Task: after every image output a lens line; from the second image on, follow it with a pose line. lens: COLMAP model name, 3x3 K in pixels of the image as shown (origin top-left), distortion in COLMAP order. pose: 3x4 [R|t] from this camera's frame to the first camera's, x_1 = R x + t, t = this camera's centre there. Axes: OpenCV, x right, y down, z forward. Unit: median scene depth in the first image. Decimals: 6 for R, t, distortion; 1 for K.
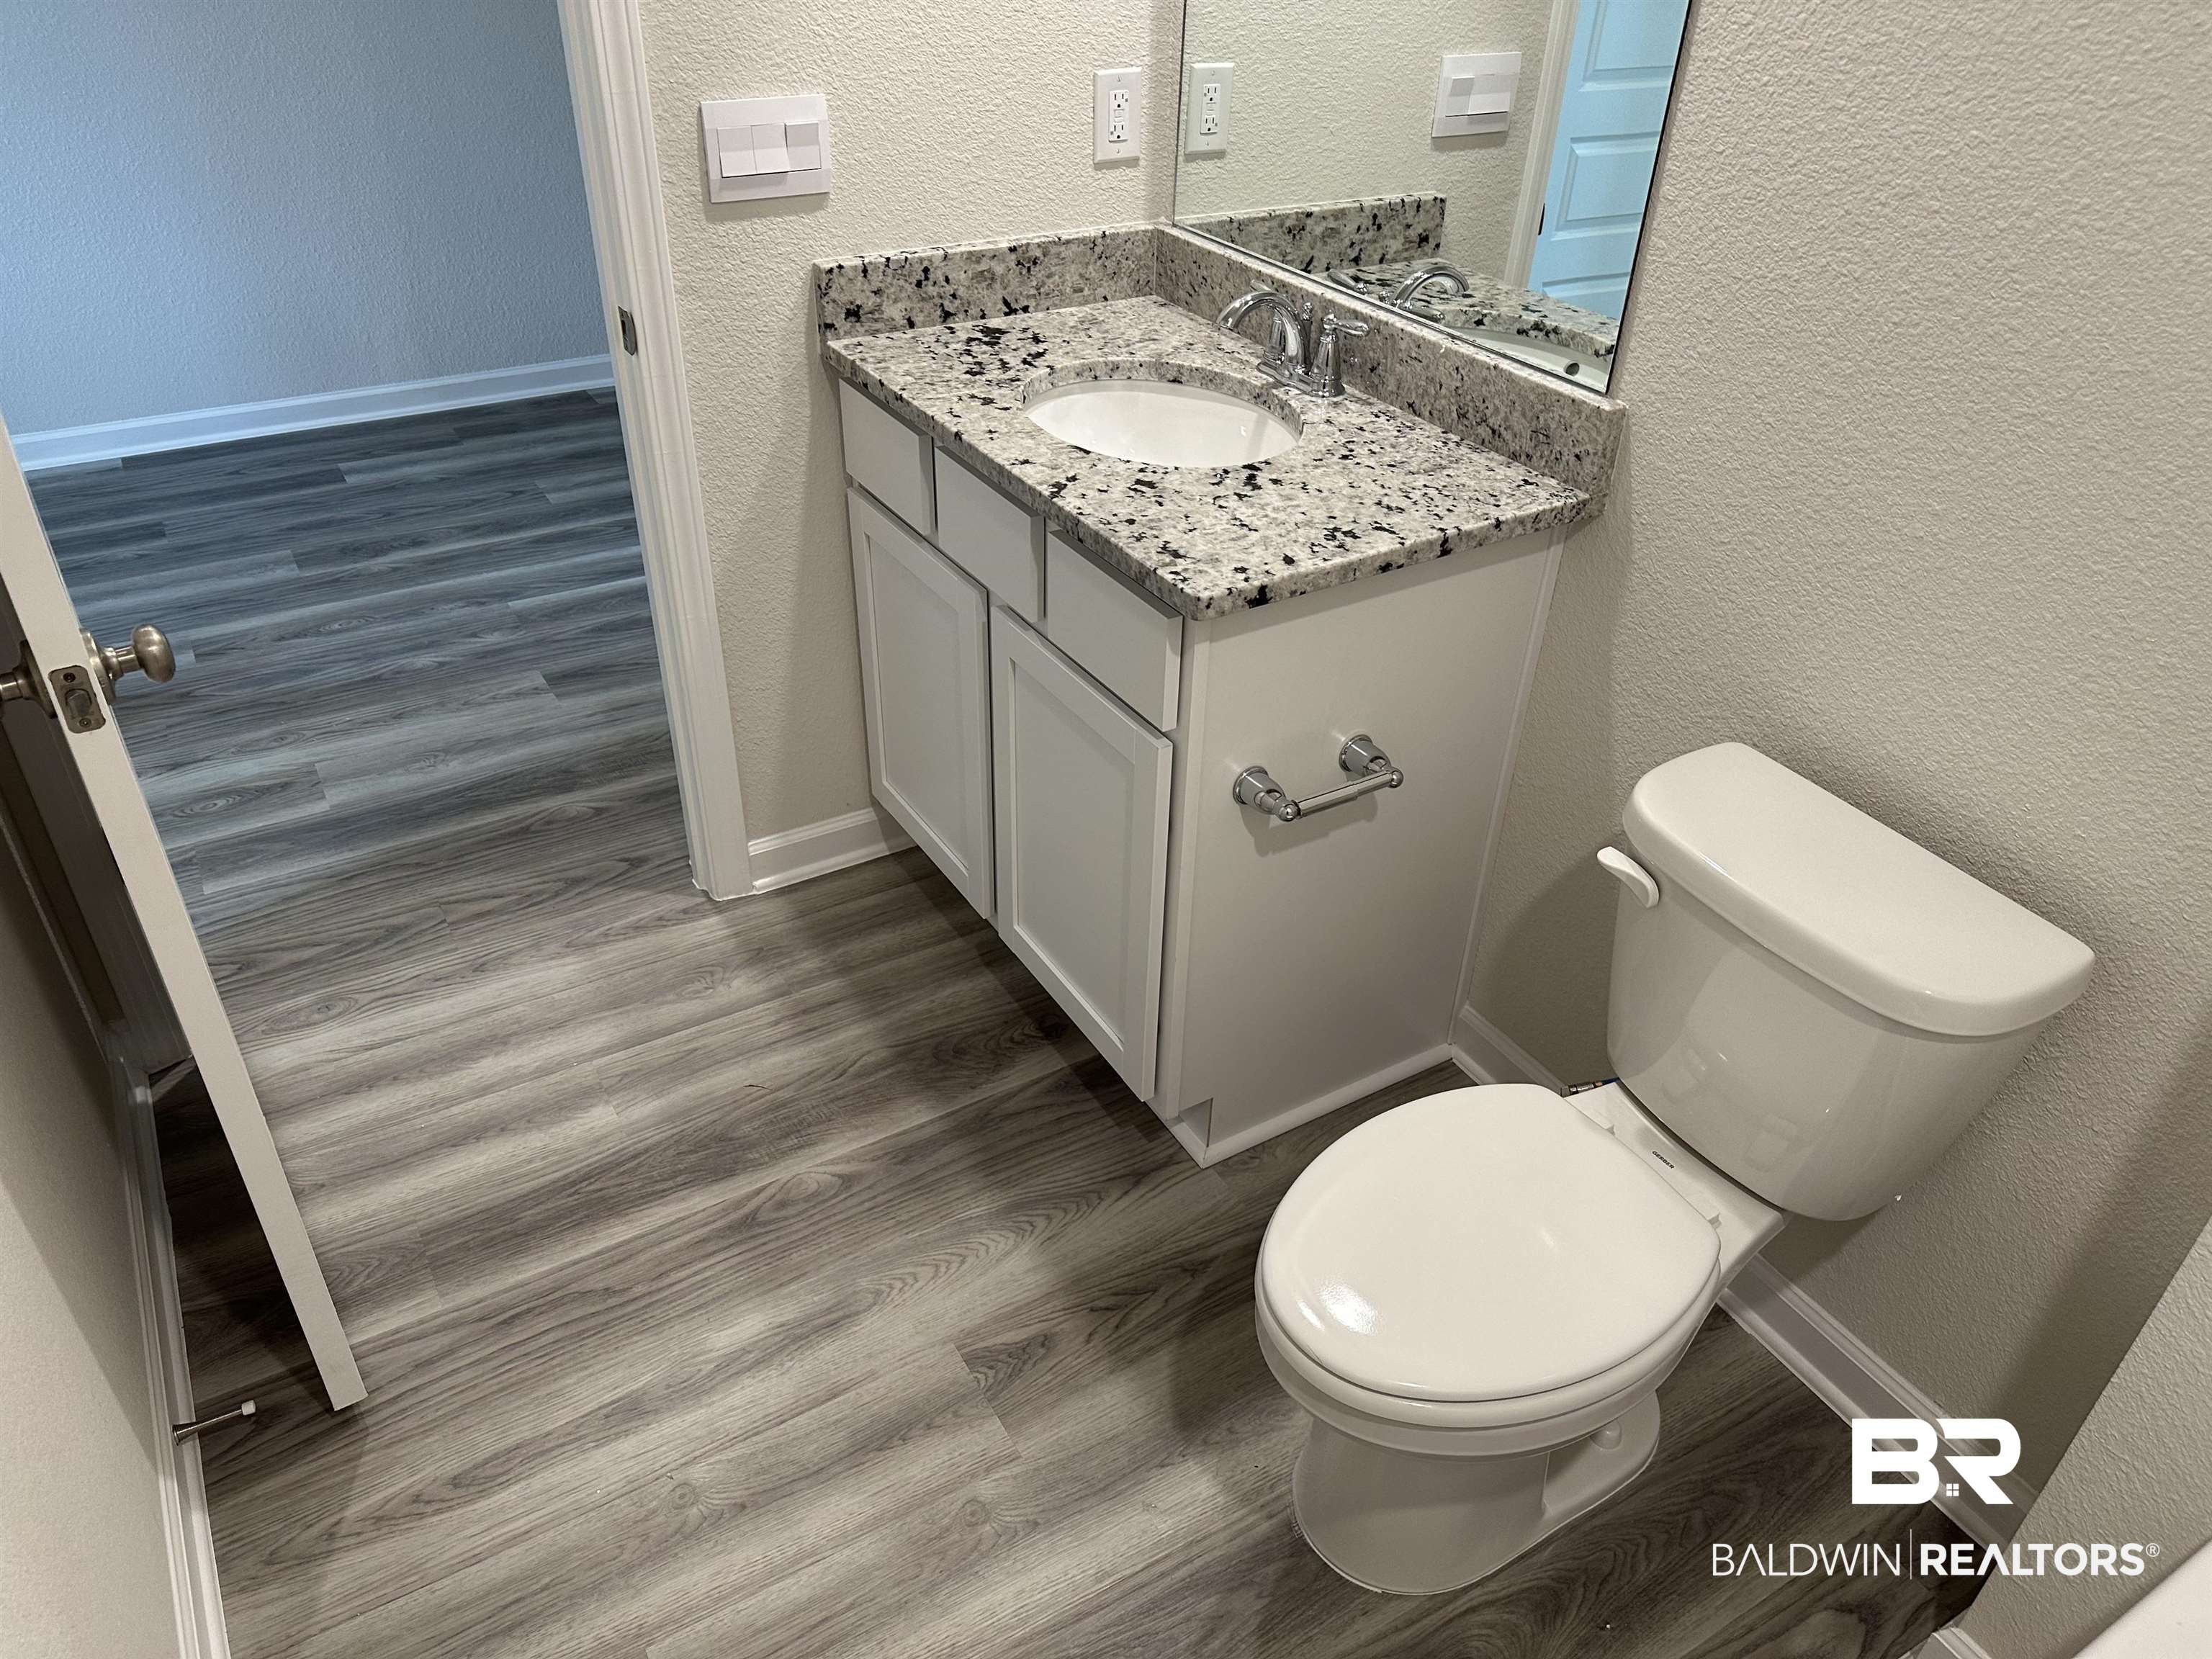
lens RADIAL K [[1560.3, 0, 1119.1], [0, 1560.3, 854.9], [0, 0, 1]] dist [0.074530, -0.086011]
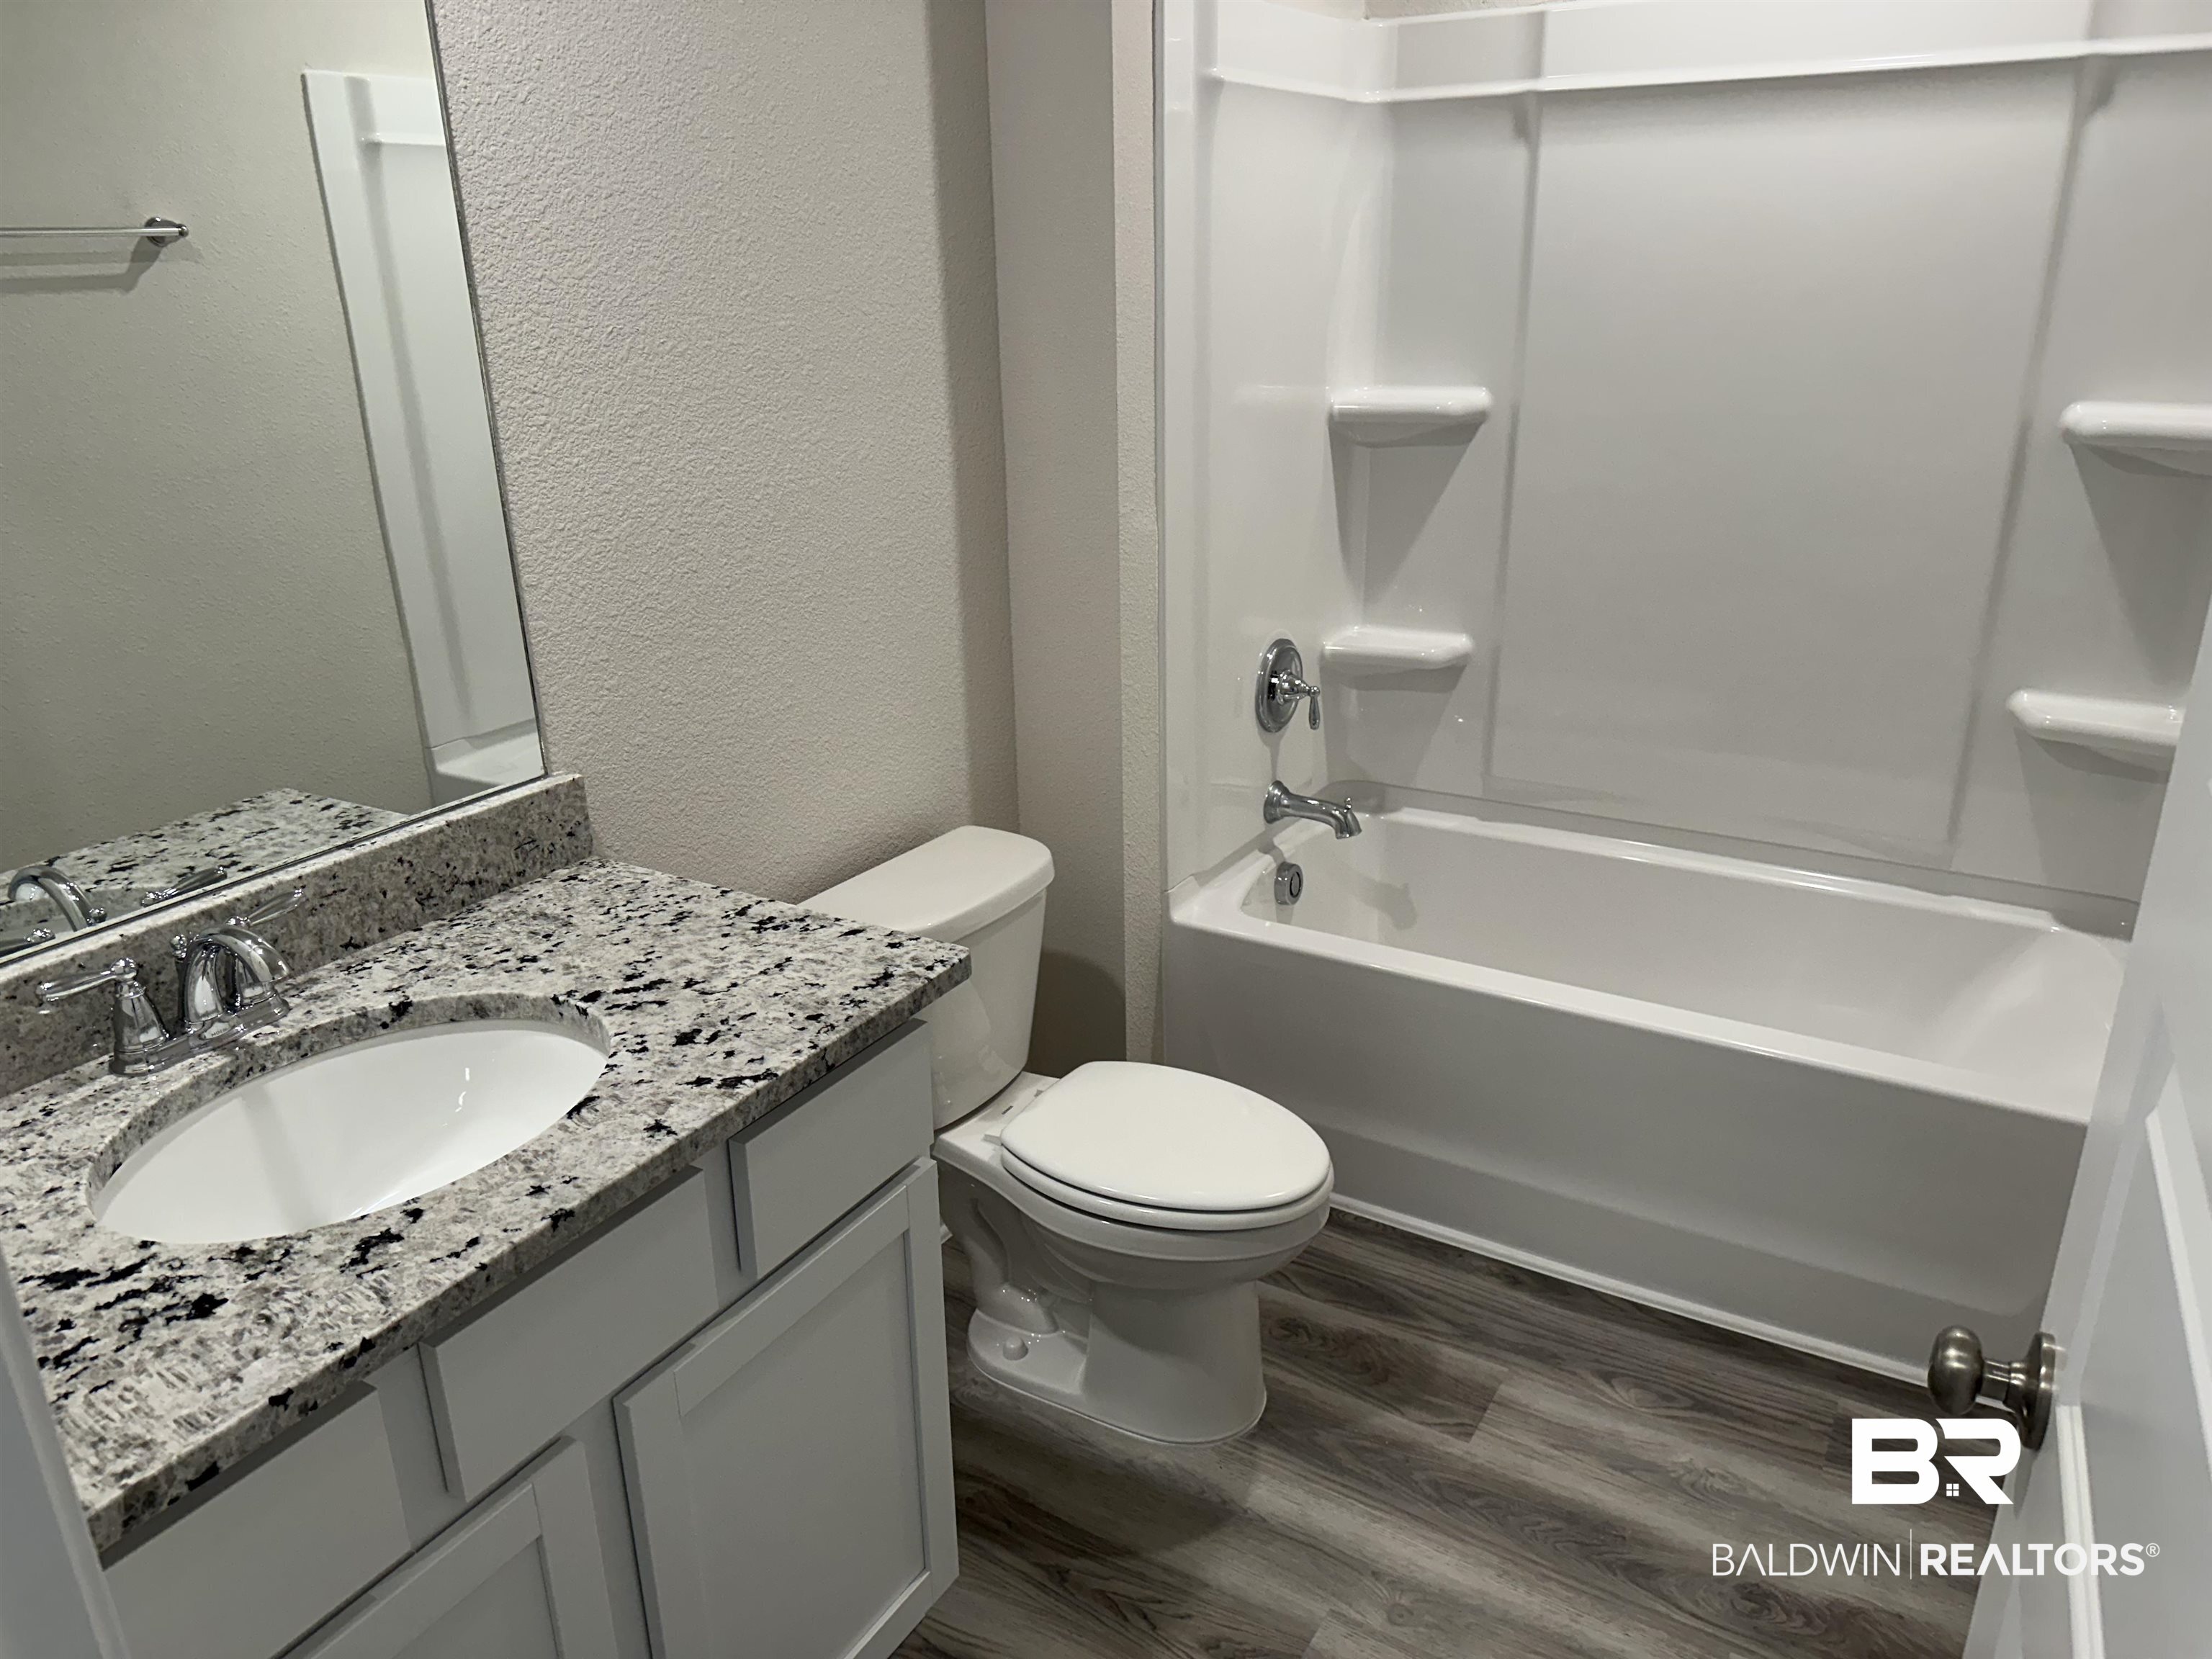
lens RADIAL K [[1560.3, 0, 1111.0], [0, 1560.3, 820.0], [0, 0, 1]] dist [0.074530, -0.086011]
pose [[-0.480066, -0.314091, 0.819075, -0.659255], [0.495822, 0.673103, 0.548720, -0.605862], [-0.723670, 0.669537, -0.167400, 0.865268]]
